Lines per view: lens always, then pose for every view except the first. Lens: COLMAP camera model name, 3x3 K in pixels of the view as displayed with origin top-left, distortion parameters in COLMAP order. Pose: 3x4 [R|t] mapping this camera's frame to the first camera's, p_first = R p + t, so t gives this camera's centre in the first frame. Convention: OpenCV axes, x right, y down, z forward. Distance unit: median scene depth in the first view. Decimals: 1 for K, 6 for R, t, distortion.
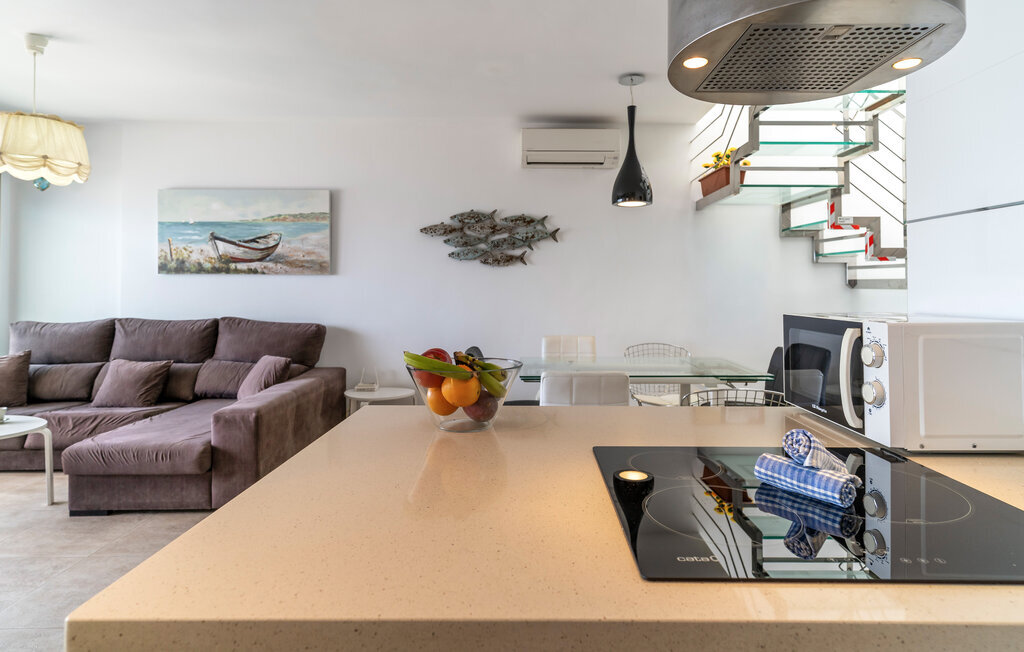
lens RADIAL K [[567.1, 0, 541.1], [0, 567.1, 276.3], [0, 0, 1]] dist [0.001537, 0.000580]
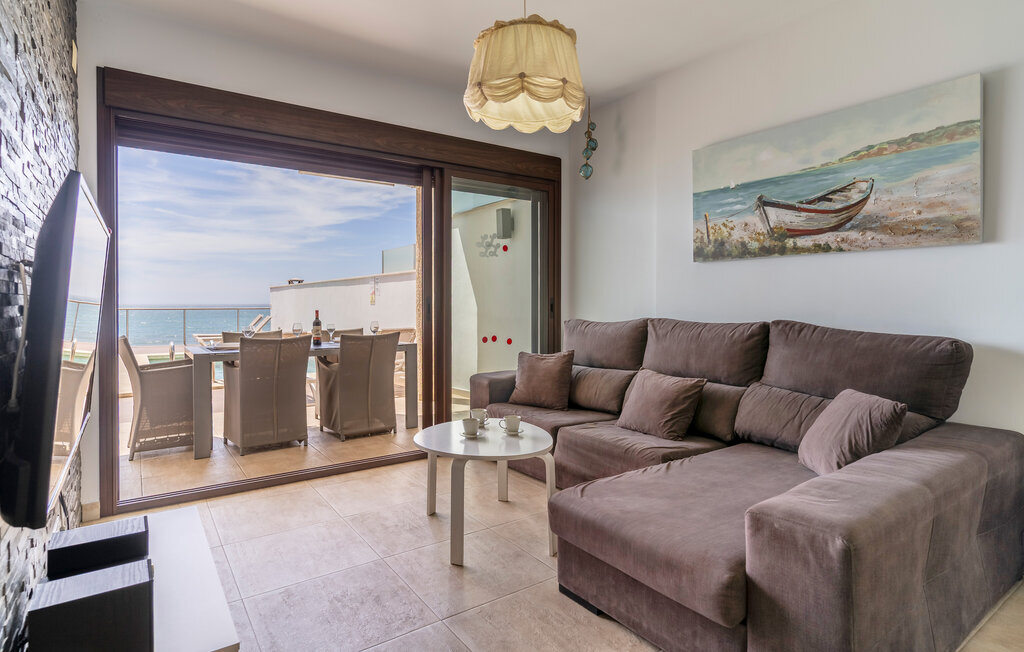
lens RADIAL K [[542.8, 0, 508.7], [0, 542.8, 310.8], [0, 0, 1]] dist [0.003862, 0.001002]
pose [[0.557900, 0.010995, -0.829835, -0.206119], [0.016701, 0.999561, 0.024472, 0.039252], [0.829740, -0.027512, 0.557471, 0.383614]]
